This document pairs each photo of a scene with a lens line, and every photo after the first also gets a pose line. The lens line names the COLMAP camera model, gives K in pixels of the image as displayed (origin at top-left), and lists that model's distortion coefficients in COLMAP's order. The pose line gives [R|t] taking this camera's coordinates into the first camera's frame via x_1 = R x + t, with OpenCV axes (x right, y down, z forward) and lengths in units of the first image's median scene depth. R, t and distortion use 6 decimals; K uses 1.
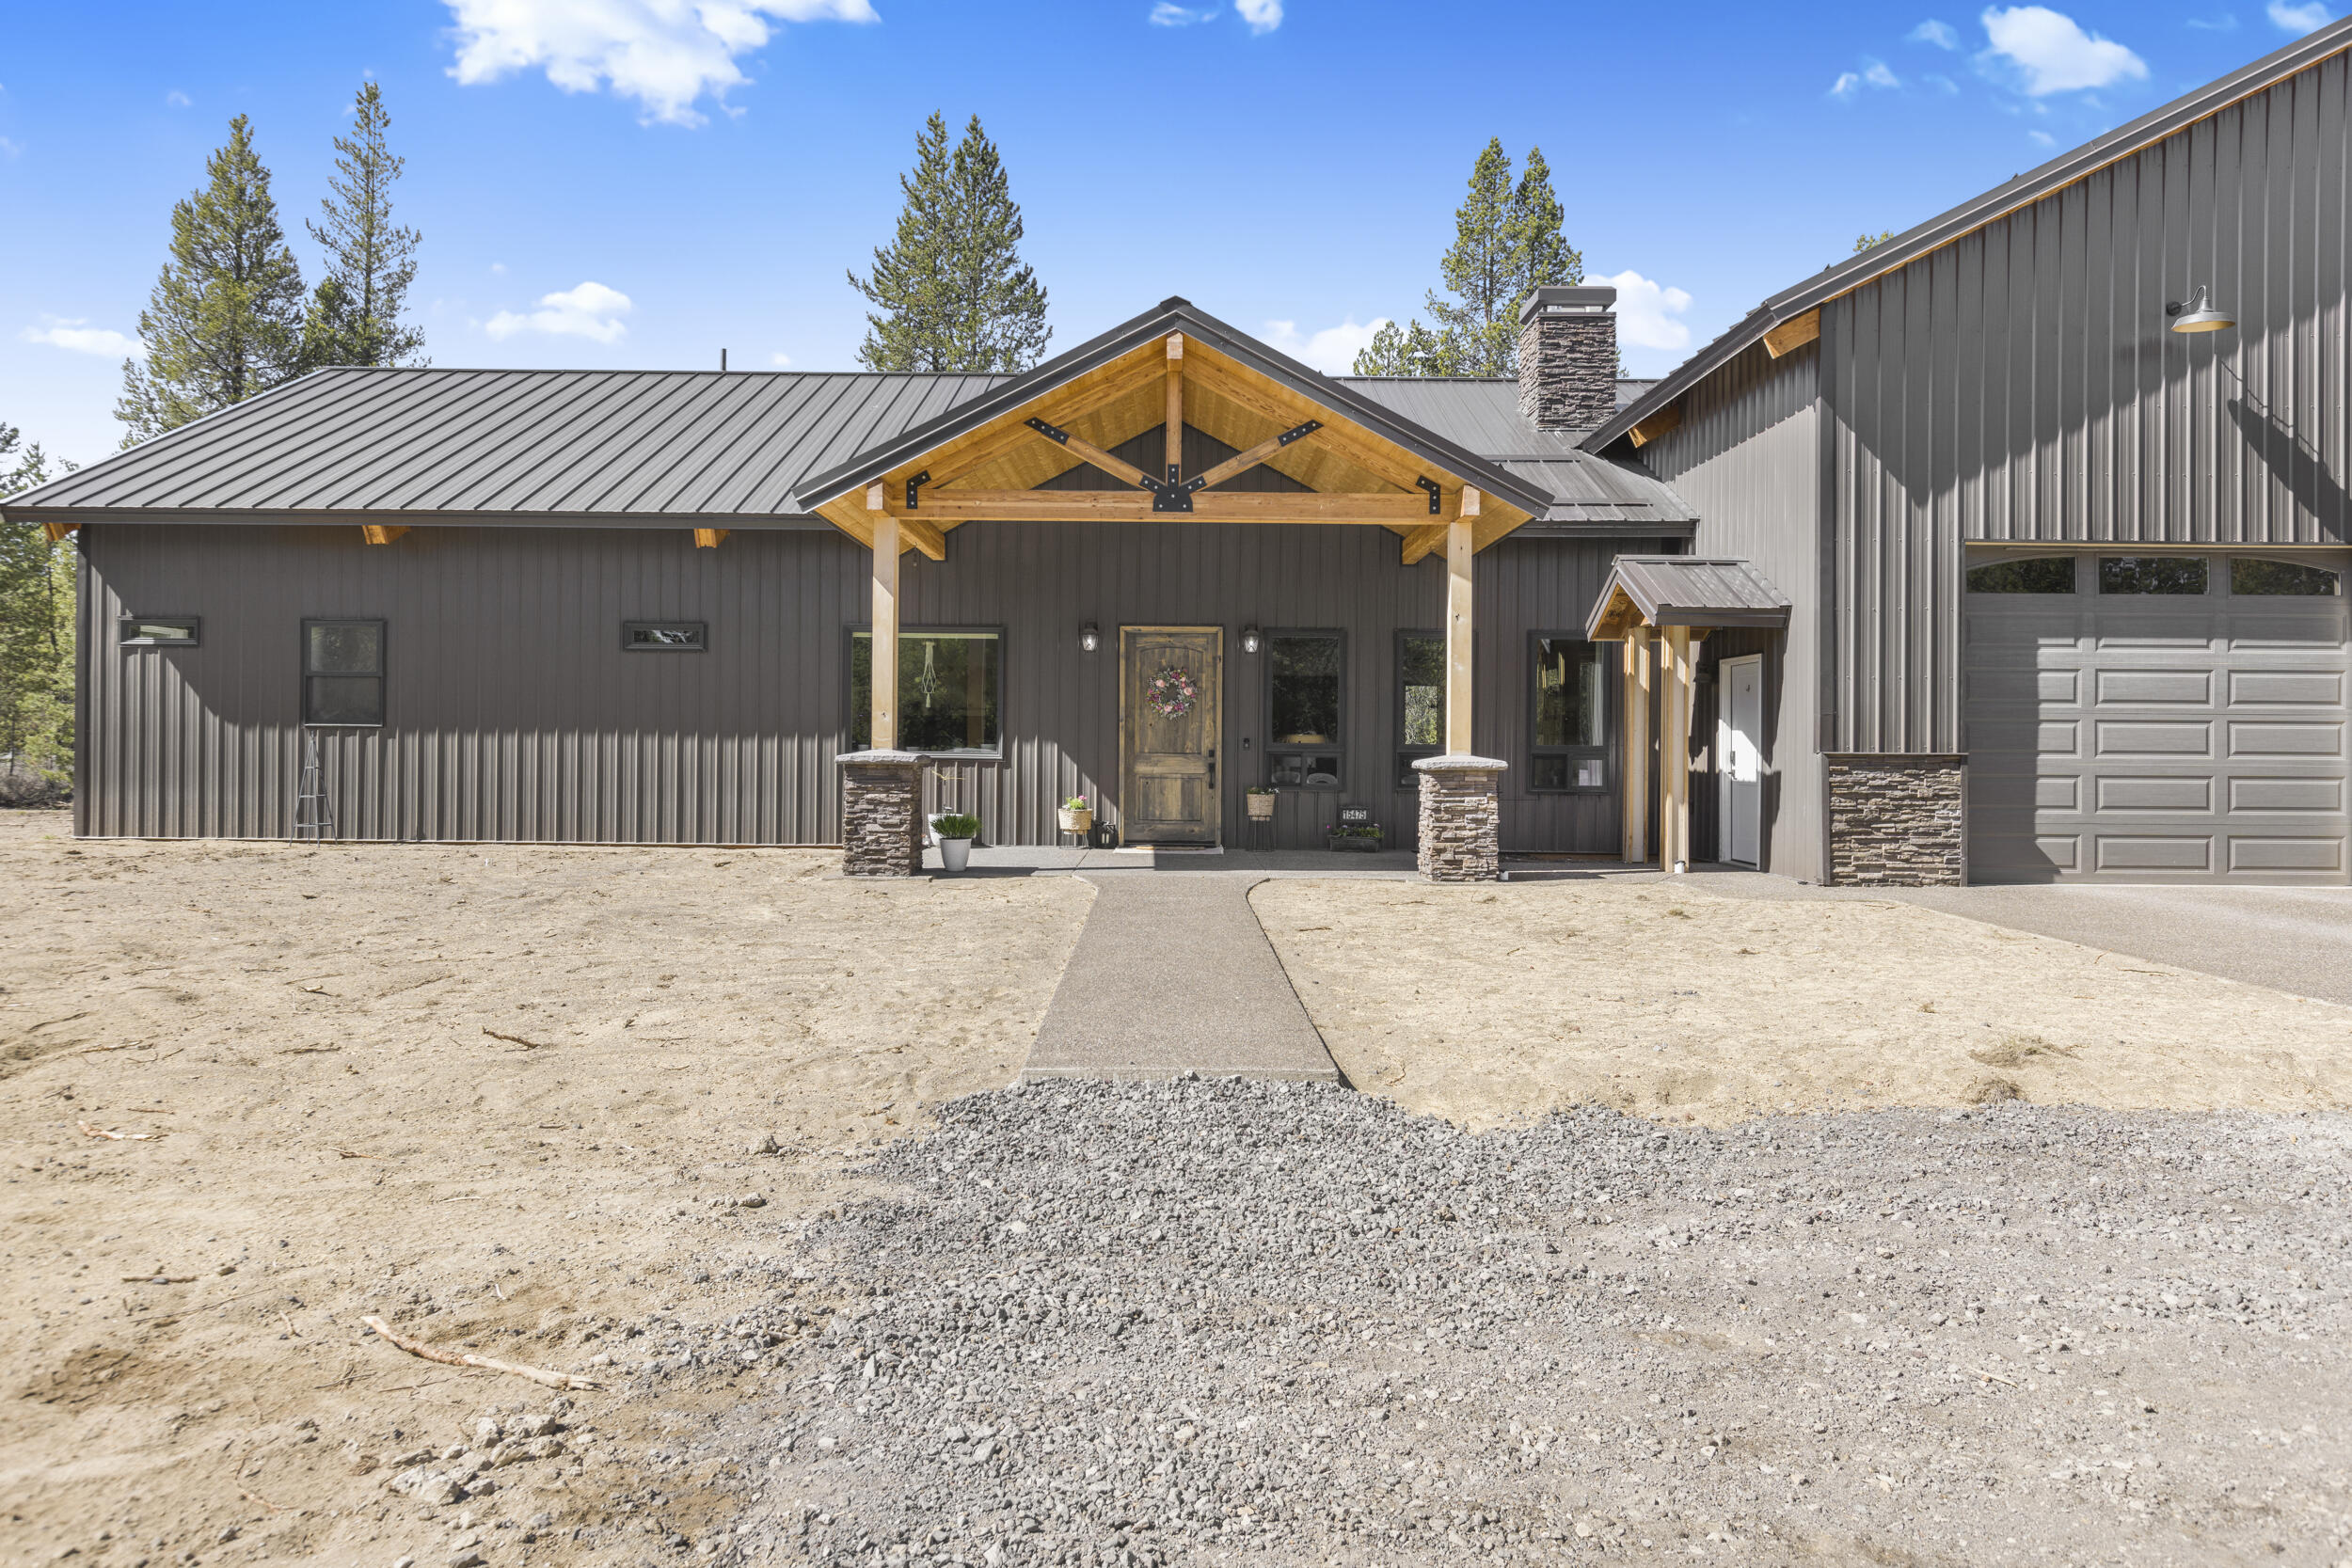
lens RADIAL K [[1512.5, 0, 1177.8], [0, 1512.5, 747.2], [0, 0, 1]] dist [-0.000744, -0.003261]
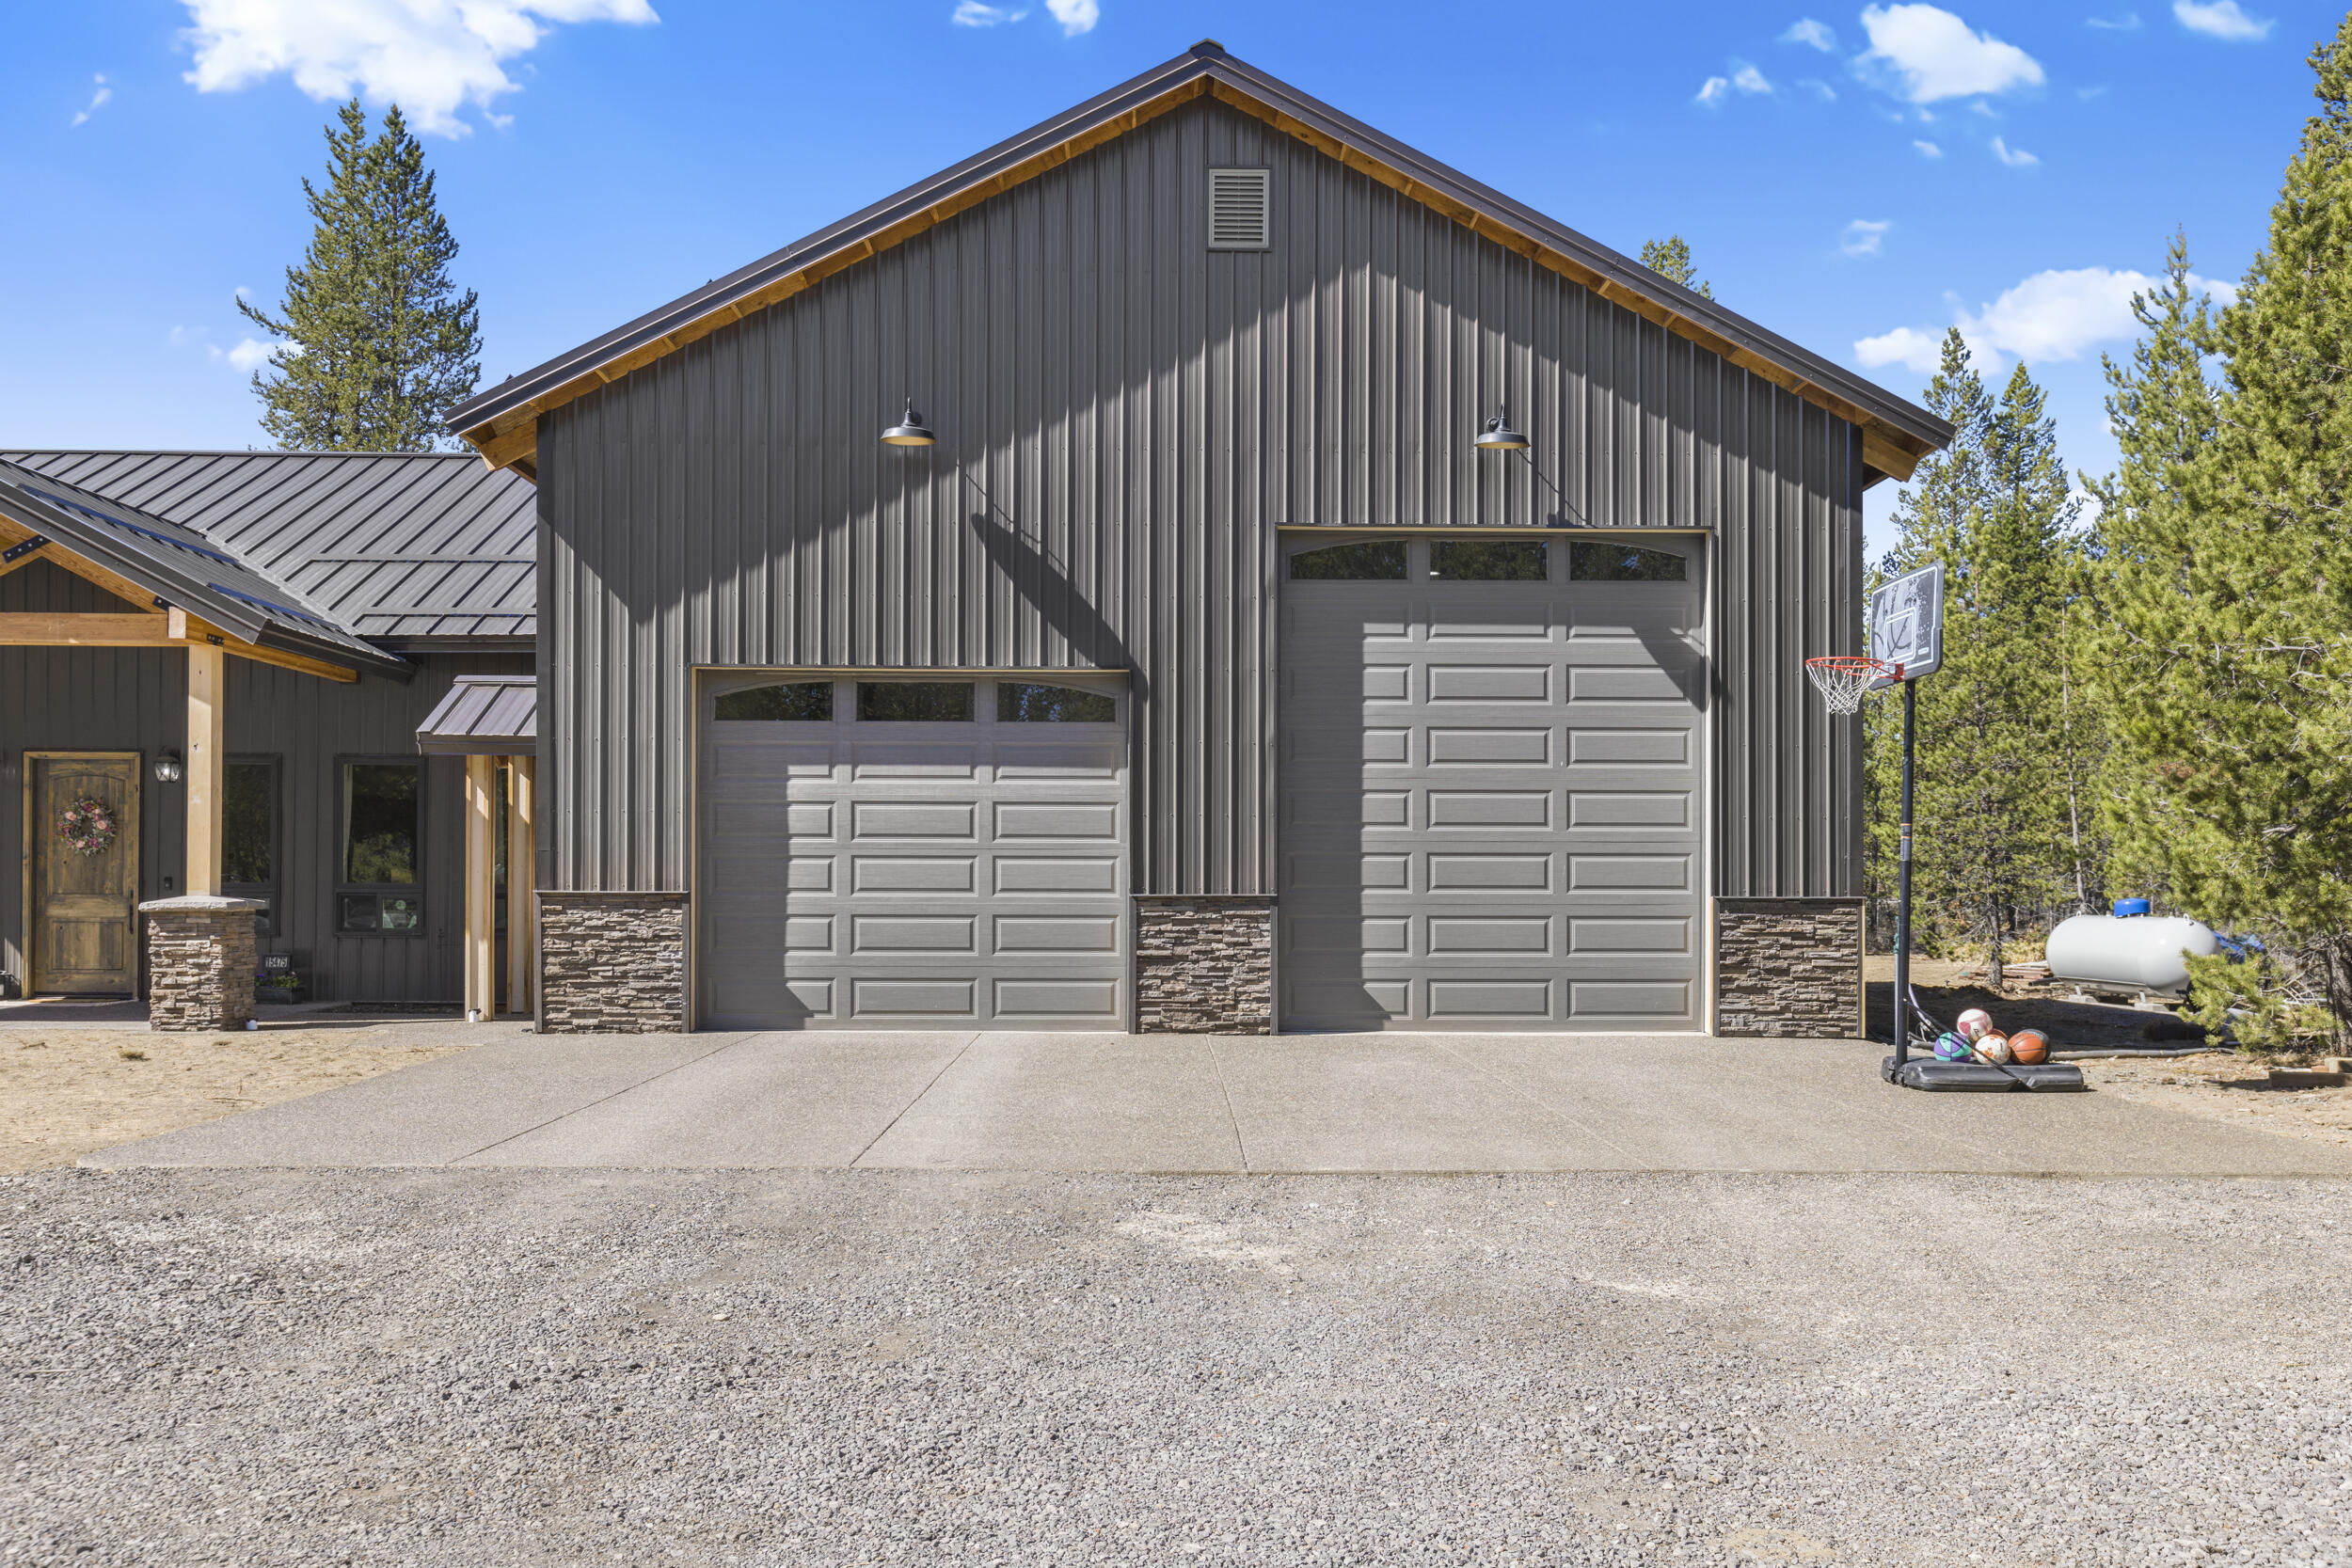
lens RADIAL K [[2032.9, 0, 1175.2], [0, 2032.9, 872.1], [0, 0, 1]] dist [0.002750, 0.001372]
pose [[0.999922, -0.003250, 0.012091, 0.792572], [0.003334, 0.999971, -0.006913, 0.001735], [-0.012069, 0.006953, 0.999903, -0.262929]]
